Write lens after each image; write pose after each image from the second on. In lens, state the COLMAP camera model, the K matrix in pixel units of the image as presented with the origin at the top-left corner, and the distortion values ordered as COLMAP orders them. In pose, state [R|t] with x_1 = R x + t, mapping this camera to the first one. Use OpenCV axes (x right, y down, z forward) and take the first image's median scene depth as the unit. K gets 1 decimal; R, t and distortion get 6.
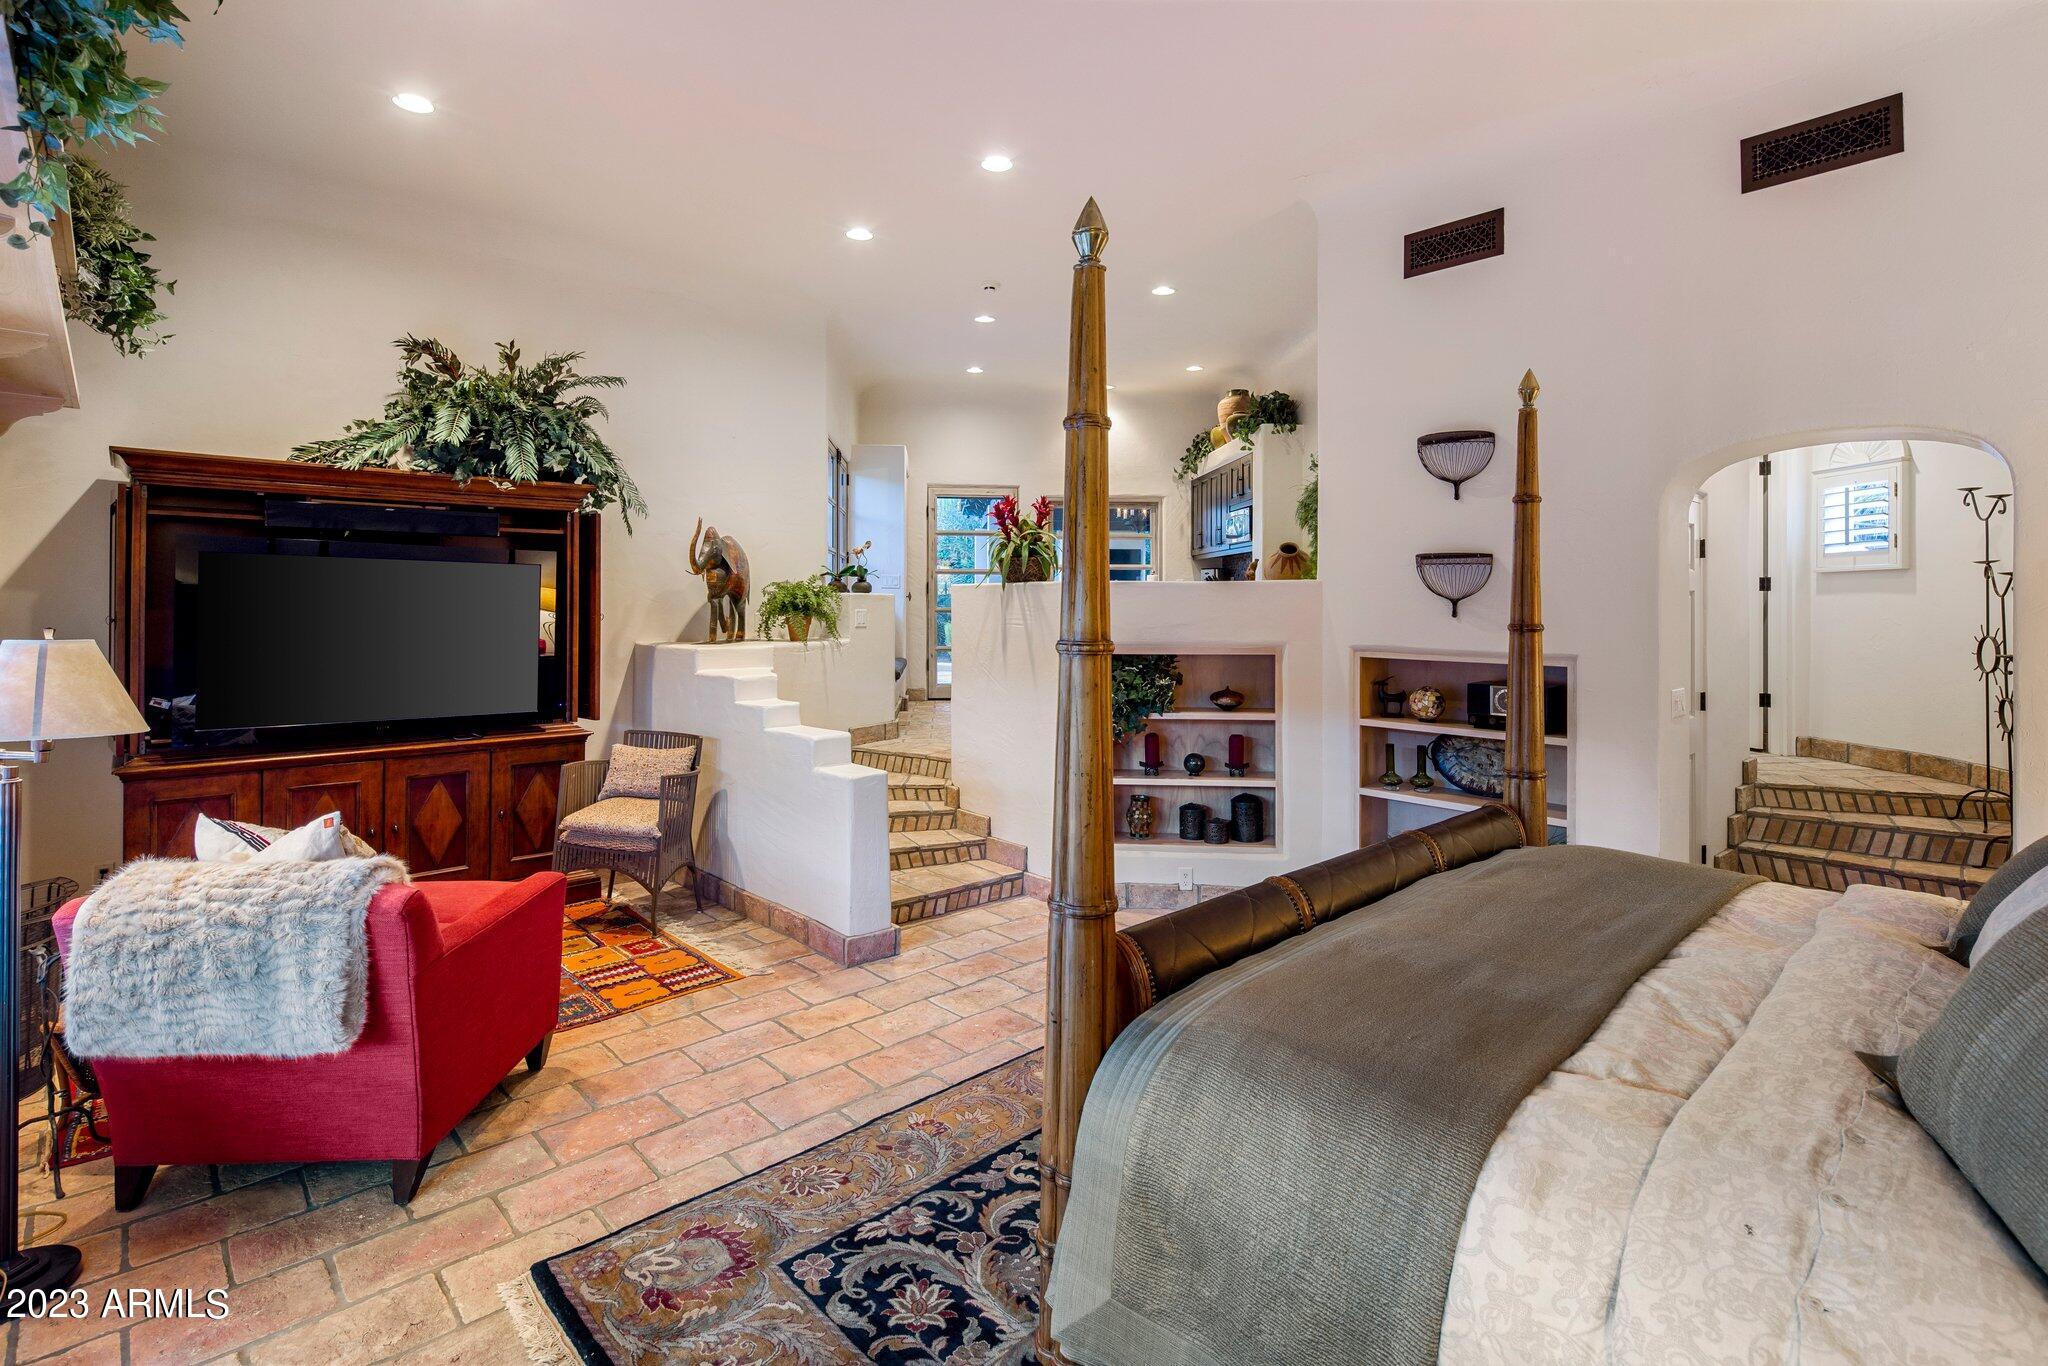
lens RADIAL K [[973.4, 0, 1029.2], [0, 973.4, 645.1], [0, 0, 1]] dist [0.002324, -0.000093]
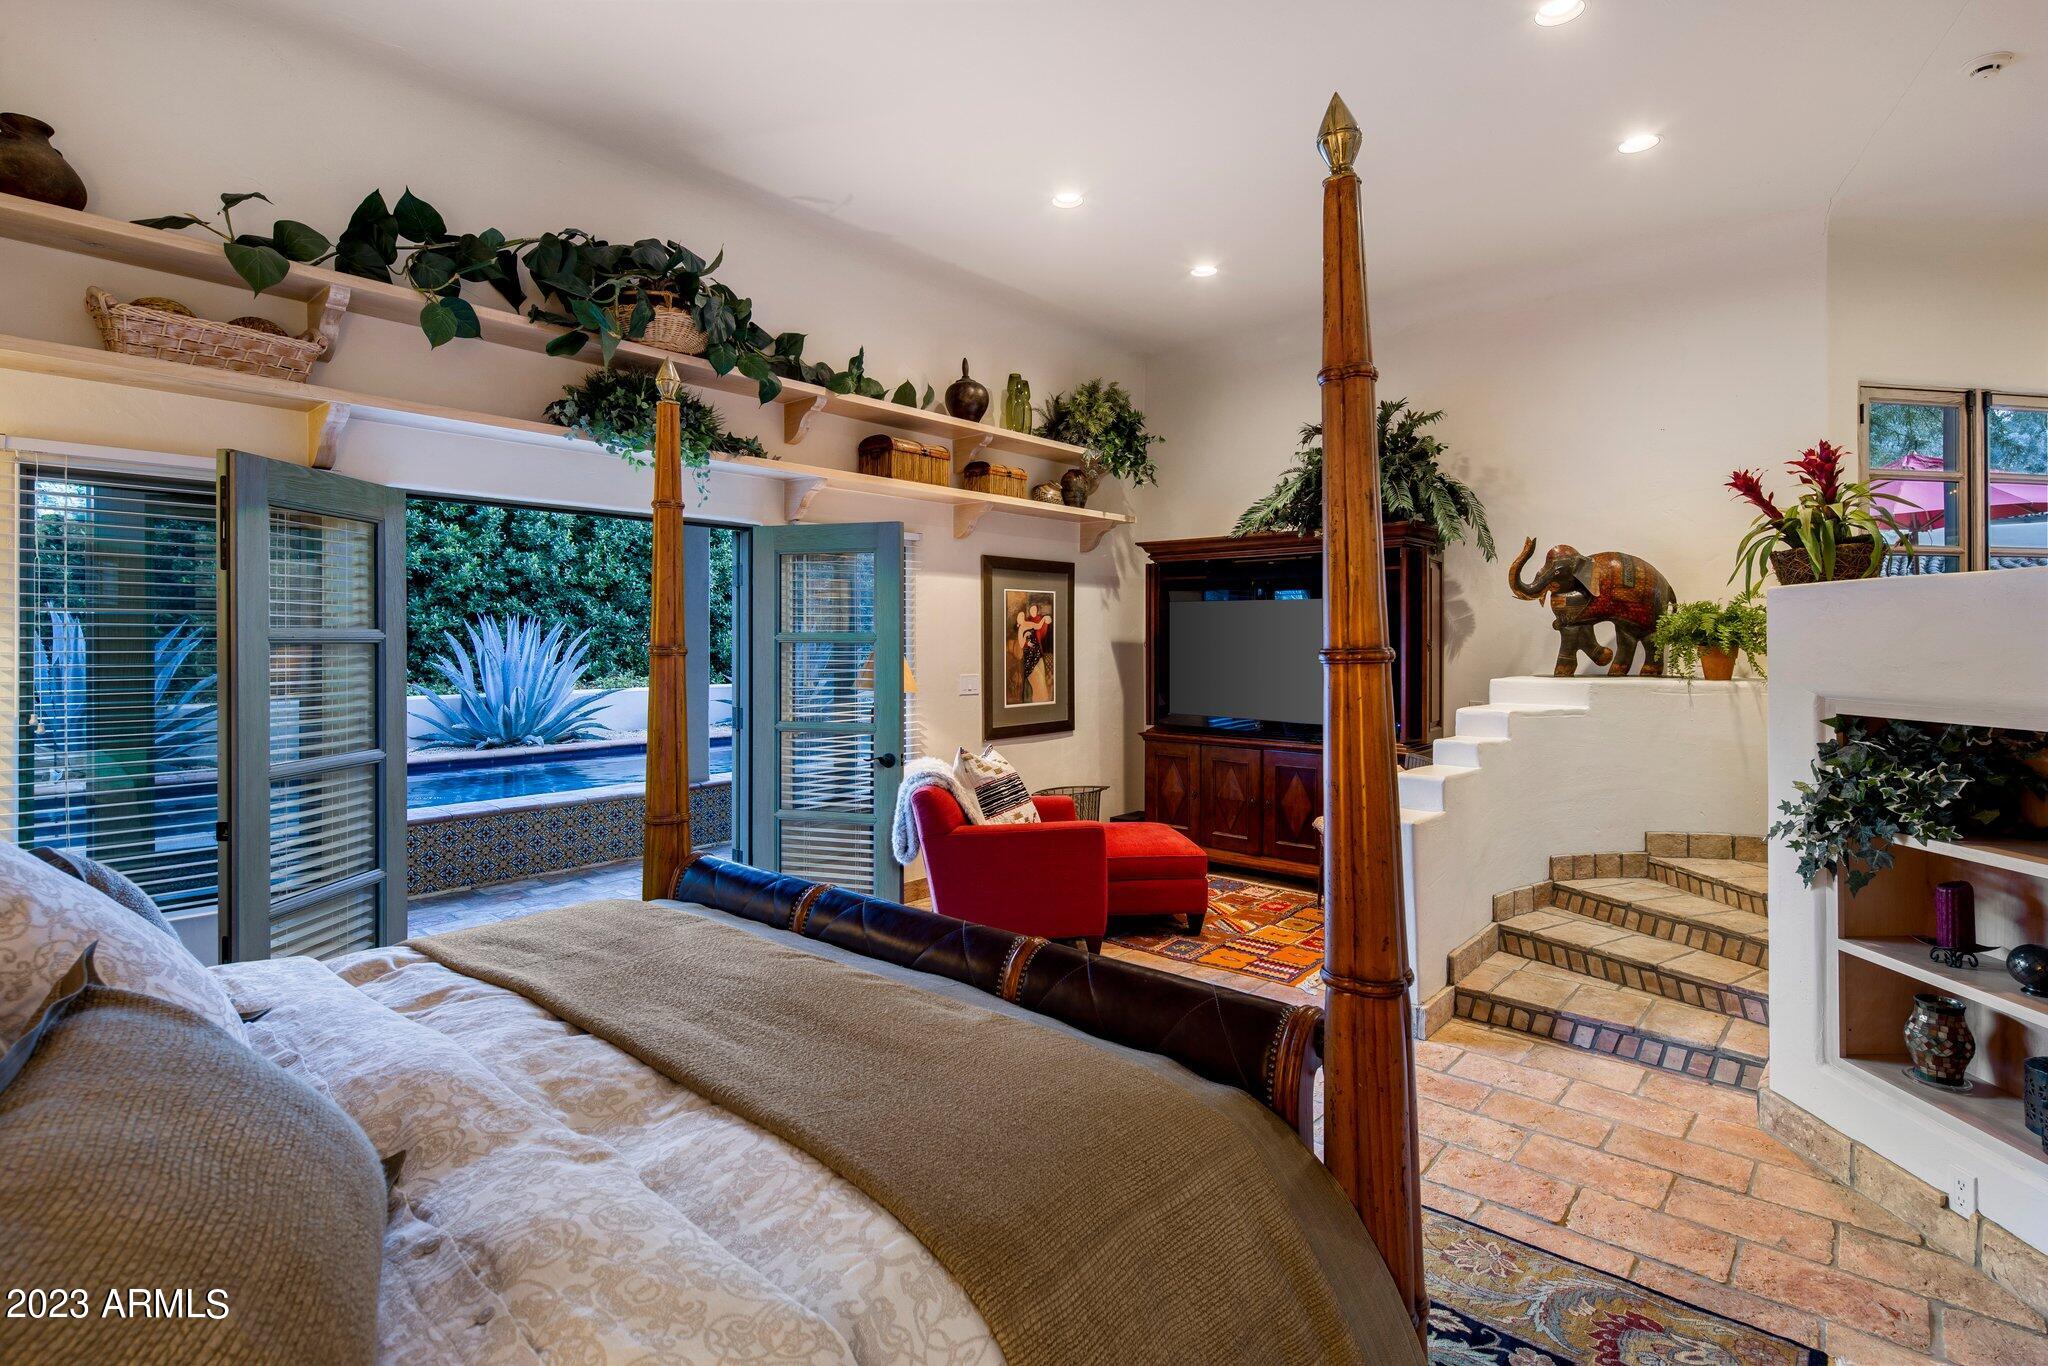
lens RADIAL K [[973.4, 0, 1029.2], [0, 973.4, 645.1], [0, 0, 1]] dist [0.002324, -0.000093]
pose [[0.102953, -0.002902, -0.994682, 1.132340], [-0.043525, 0.999025, -0.007420, -0.004558], [0.993733, 0.044058, 0.102726, 0.947063]]
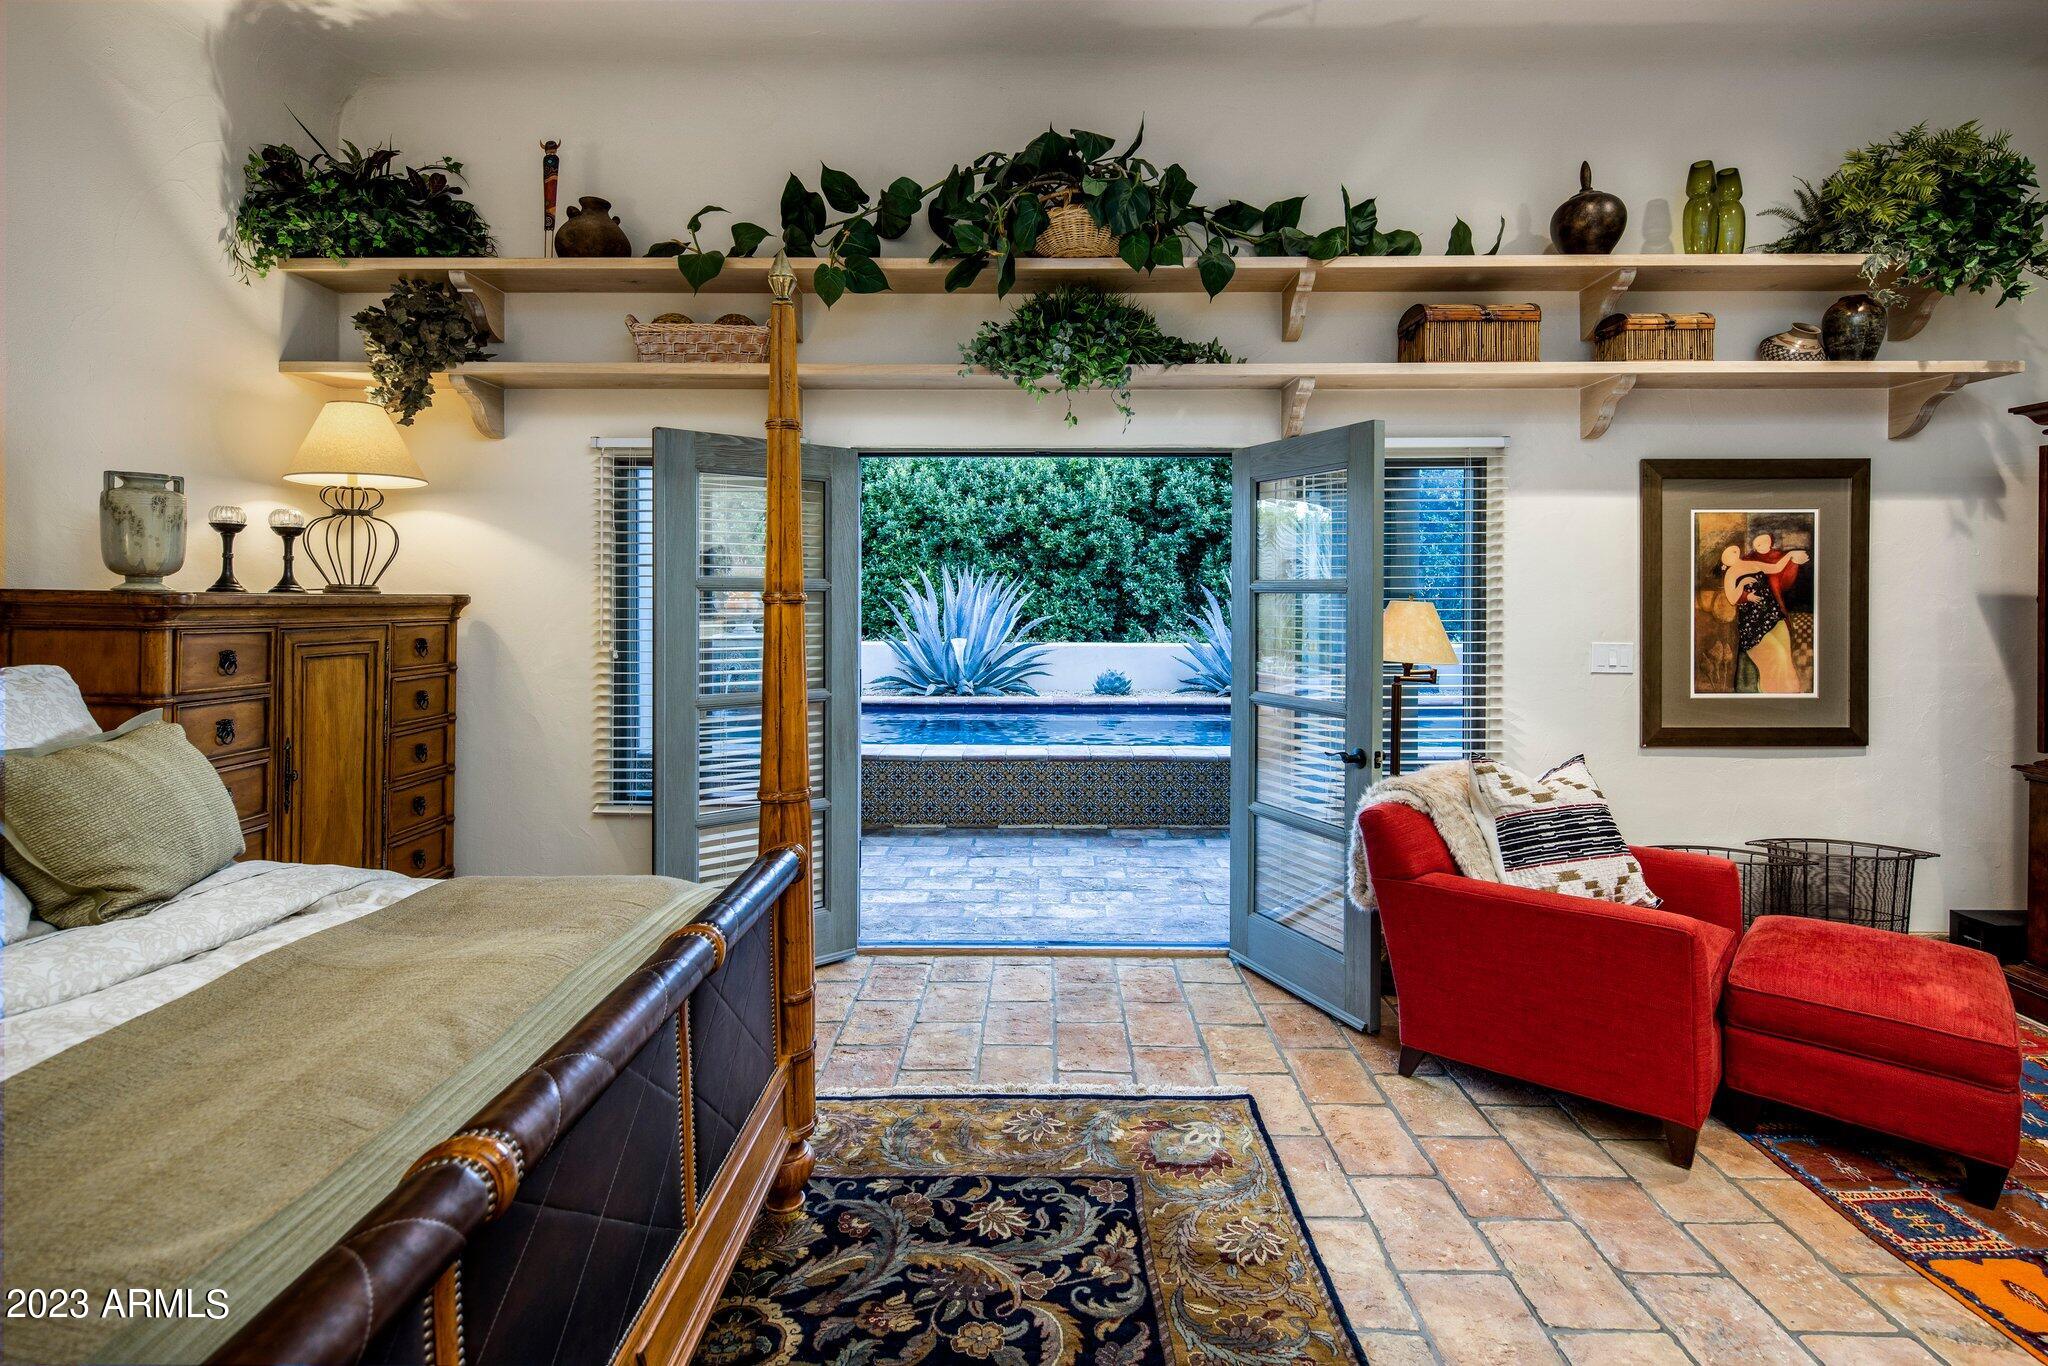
lens RADIAL K [[975.3, 0, 1020.1], [0, 975.3, 606.1], [0, 0, 1]] dist [-0.002726, -0.001173]
pose [[-0.689217, -0.000765, -0.724555, 0.539138], [-0.040921, 0.998444, 0.037871, -0.023778], [0.723399, 0.055751, -0.688176, 1.440897]]
